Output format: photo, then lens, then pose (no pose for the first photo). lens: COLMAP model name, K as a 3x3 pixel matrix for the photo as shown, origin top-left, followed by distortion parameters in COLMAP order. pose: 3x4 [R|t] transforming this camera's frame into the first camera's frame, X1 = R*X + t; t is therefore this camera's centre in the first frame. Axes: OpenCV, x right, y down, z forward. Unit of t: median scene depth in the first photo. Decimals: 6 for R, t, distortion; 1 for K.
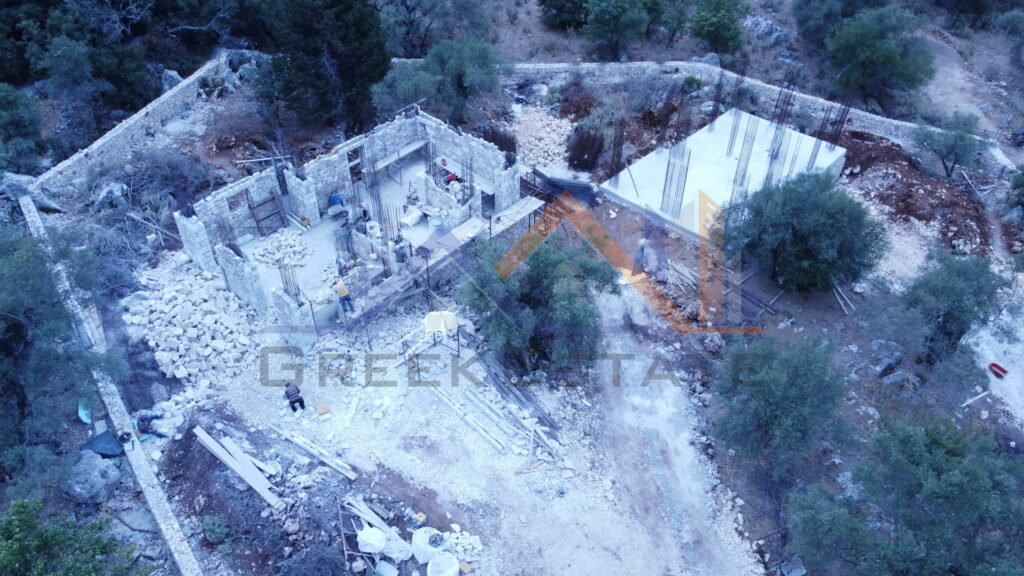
lens RADIAL K [[781.8, 0, 516.7], [0, 781.8, 283.3], [0, 0, 1]] dist [0.001005, -0.001745]
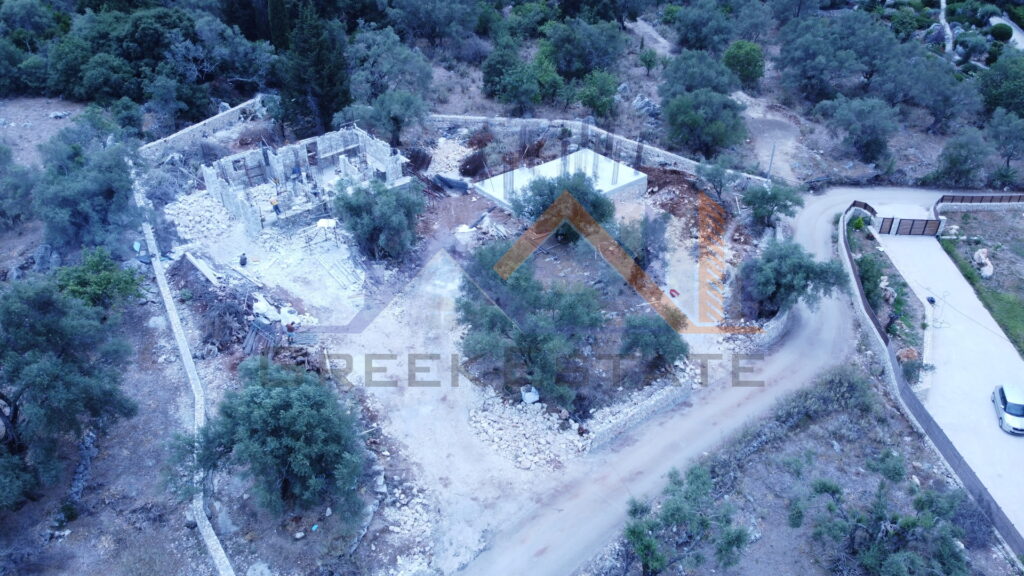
lens RADIAL K [[781.8, 0, 516.7], [0, 781.8, 283.3], [0, 0, 1]] dist [0.001005, -0.001745]
pose [[0.990564, 0.070256, -0.117675, 0.428627], [-0.084993, 0.988472, -0.125300, 0.285536], [0.107515, 0.134120, 0.985115, -0.557434]]
